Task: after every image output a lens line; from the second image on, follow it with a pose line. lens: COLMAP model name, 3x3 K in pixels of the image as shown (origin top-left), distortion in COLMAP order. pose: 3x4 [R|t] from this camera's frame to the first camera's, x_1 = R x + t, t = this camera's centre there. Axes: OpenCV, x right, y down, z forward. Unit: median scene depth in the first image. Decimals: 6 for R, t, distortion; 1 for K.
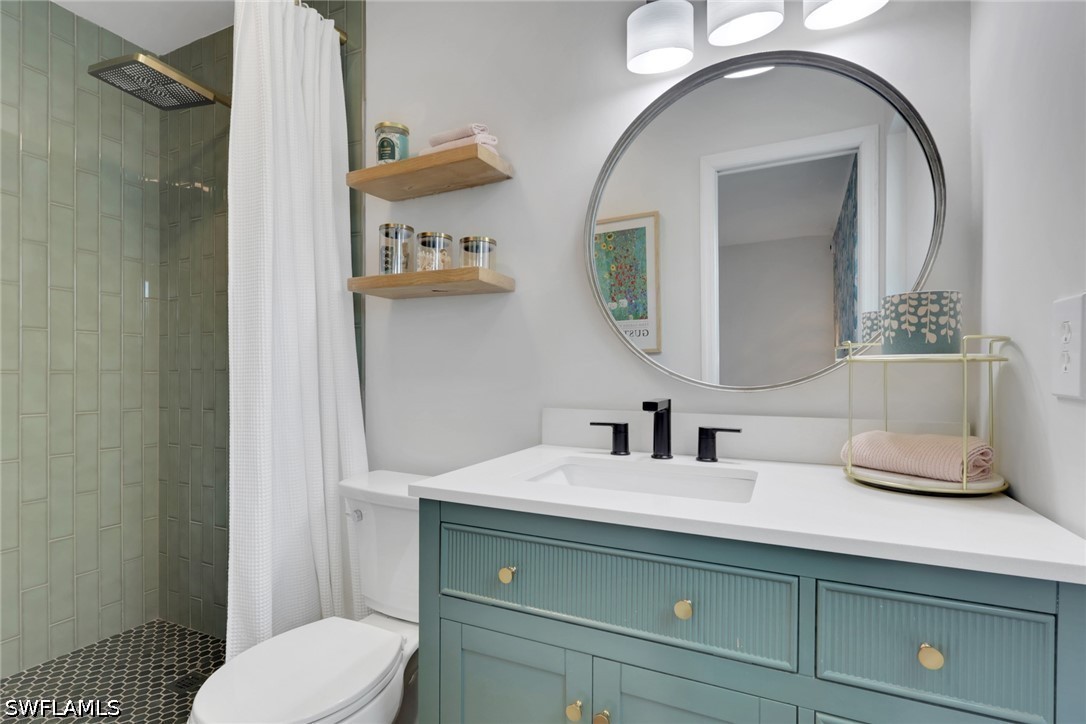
lens RADIAL K [[521.1, 0, 548.8], [0, 521.1, 372.1], [0, 0, 1]] dist [-0.001050, 0.000370]
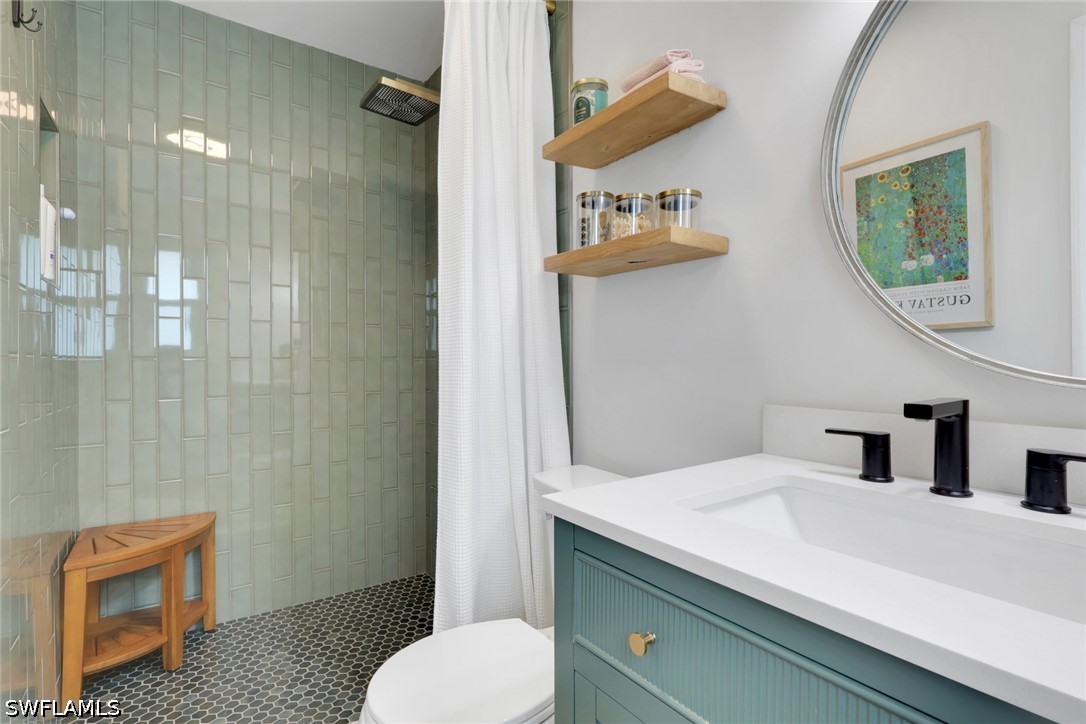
lens RADIAL K [[532.7, 0, 543.0], [0, 532.7, 362.0], [0, 0, 1]] dist [-0.003034, -0.000110]
pose [[0.865534, -0.001044, -0.500849, 0.089973], [0.005889, 0.999950, 0.008094, -0.000648], [0.500815, -0.009955, 0.865497, 0.165951]]
